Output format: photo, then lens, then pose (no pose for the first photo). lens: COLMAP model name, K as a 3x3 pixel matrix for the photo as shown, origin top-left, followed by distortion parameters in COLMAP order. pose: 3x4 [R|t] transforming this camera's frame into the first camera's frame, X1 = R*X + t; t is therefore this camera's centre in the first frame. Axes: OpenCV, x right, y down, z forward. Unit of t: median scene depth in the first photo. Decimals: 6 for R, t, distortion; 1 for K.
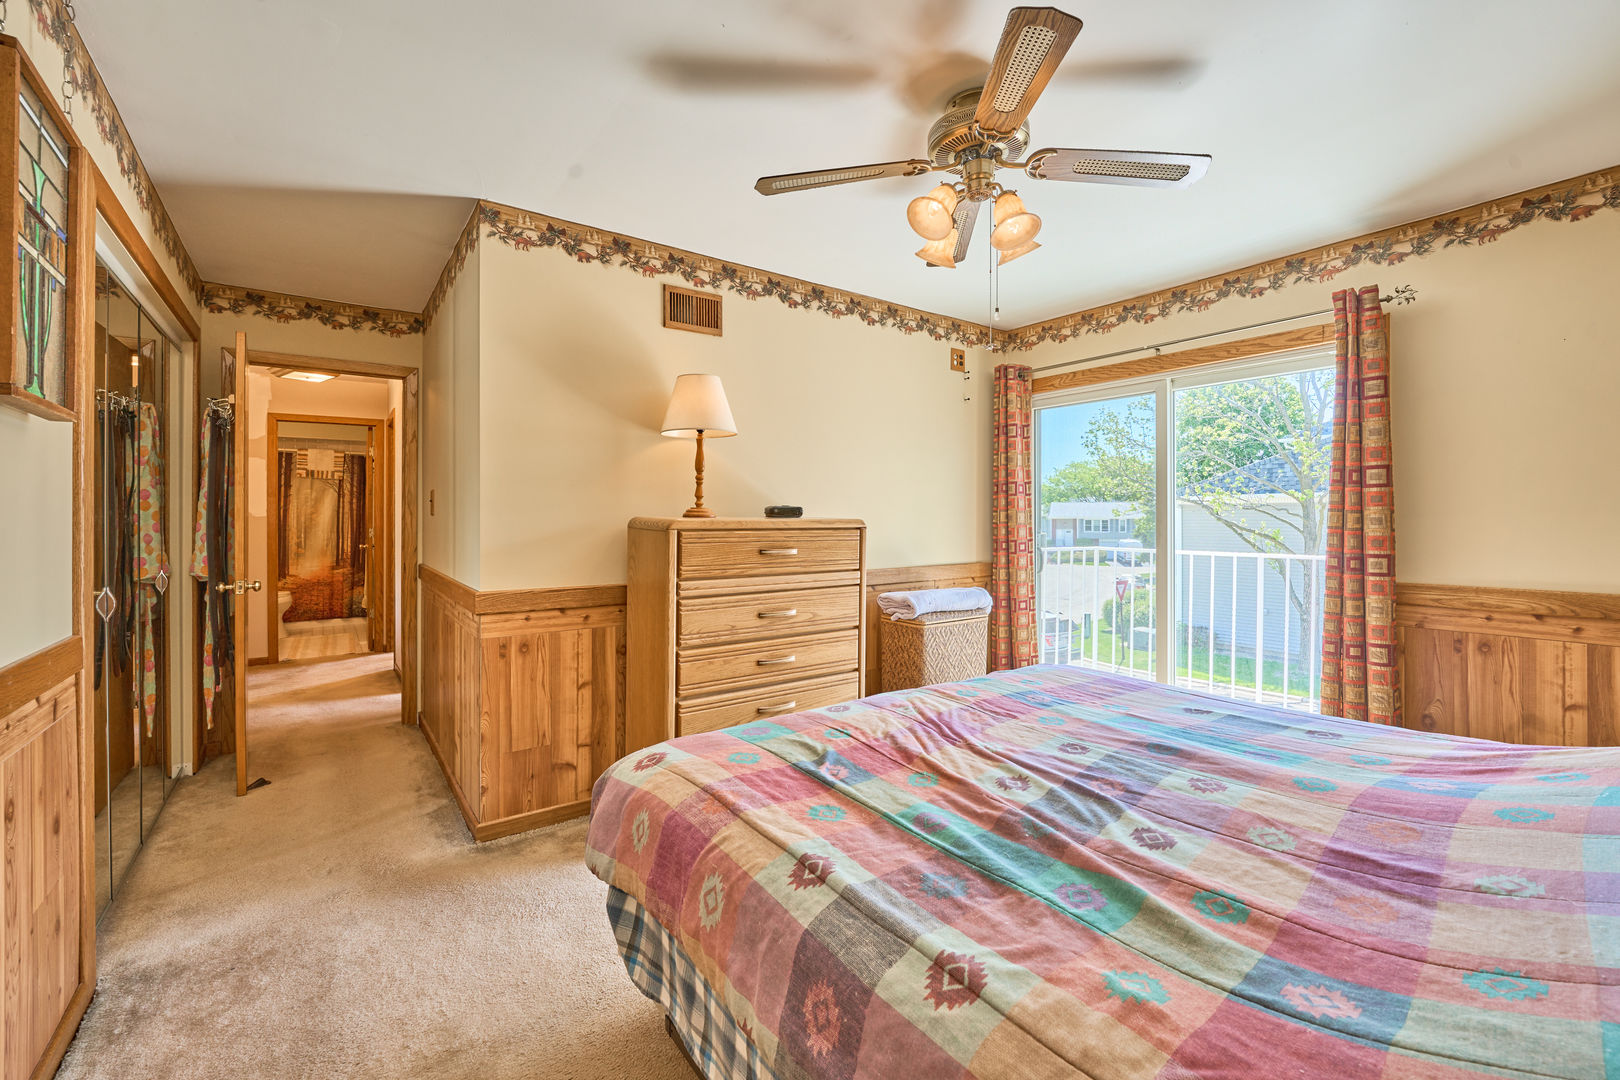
lens RADIAL K [[661.3, 0, 815.5], [0, 661.3, 531.8], [0, 0, 1]] dist [-0.013136, 0.000027]
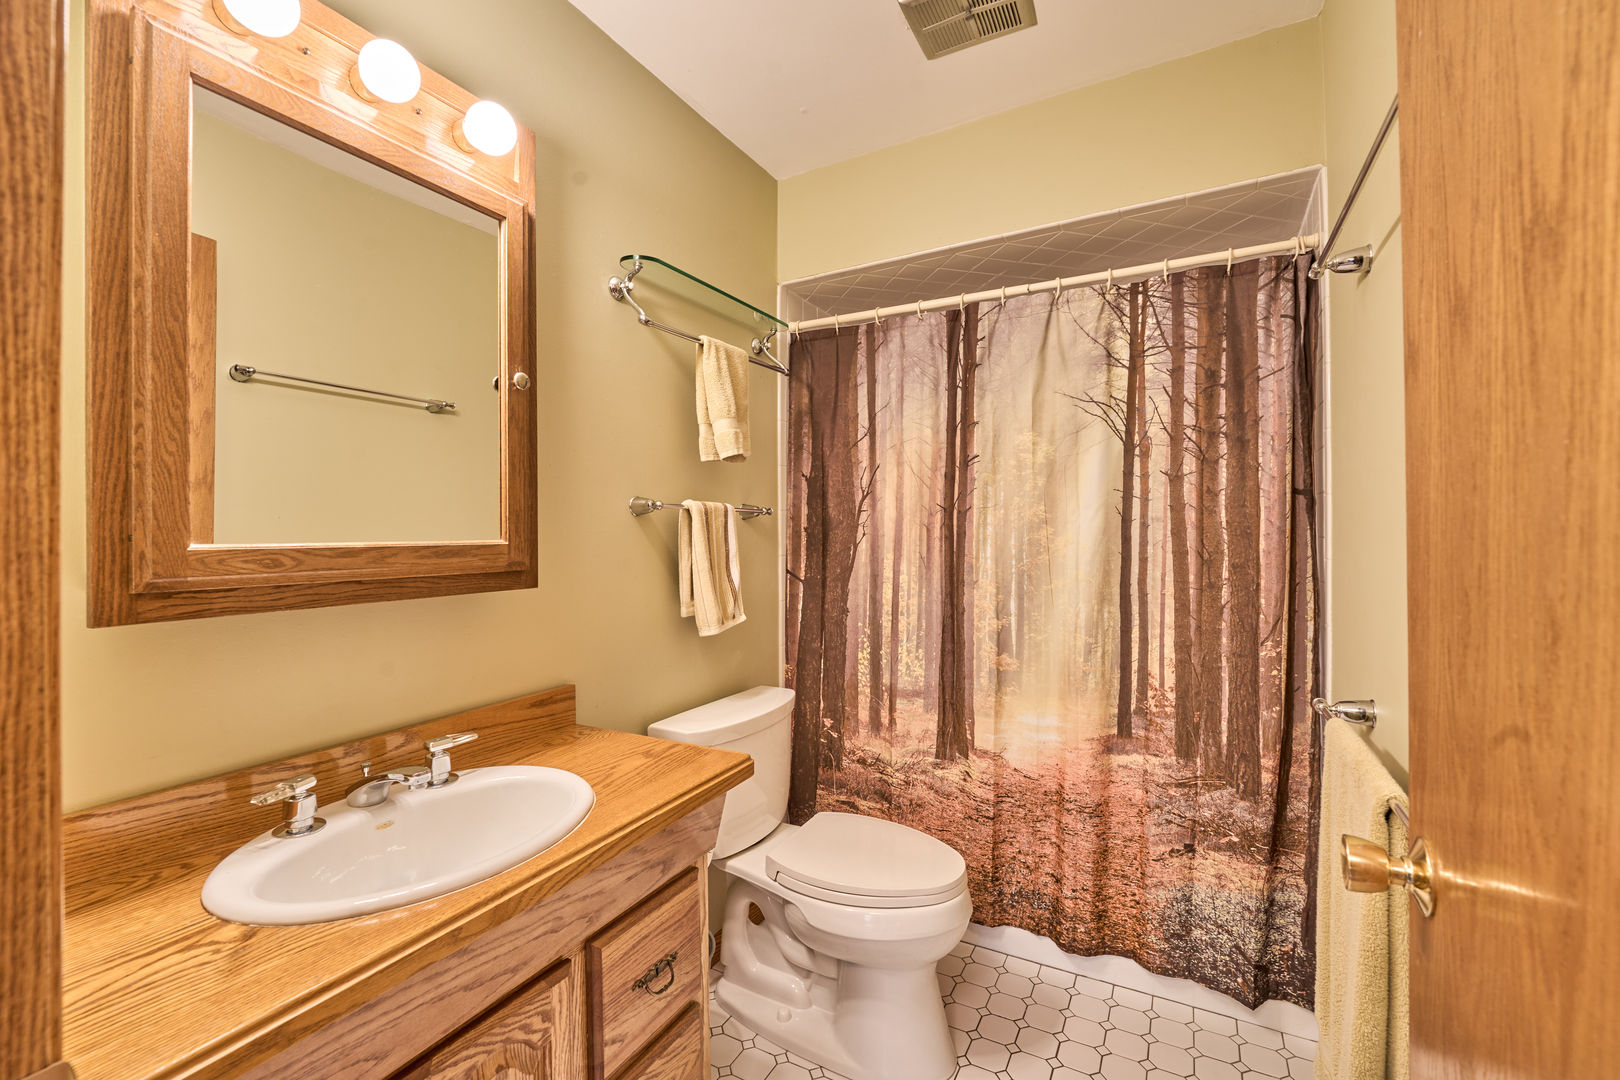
lens RADIAL K [[661.3, 0, 815.5], [0, 661.3, 539.2], [0, 0, 1]] dist [-0.013136, 0.000027]
pose [[0.425657, -0.014982, -0.904760, -0.558562], [0.007915, 0.999886, -0.012833, -0.019504], [0.904850, -0.001699, 0.425728, 0.797368]]
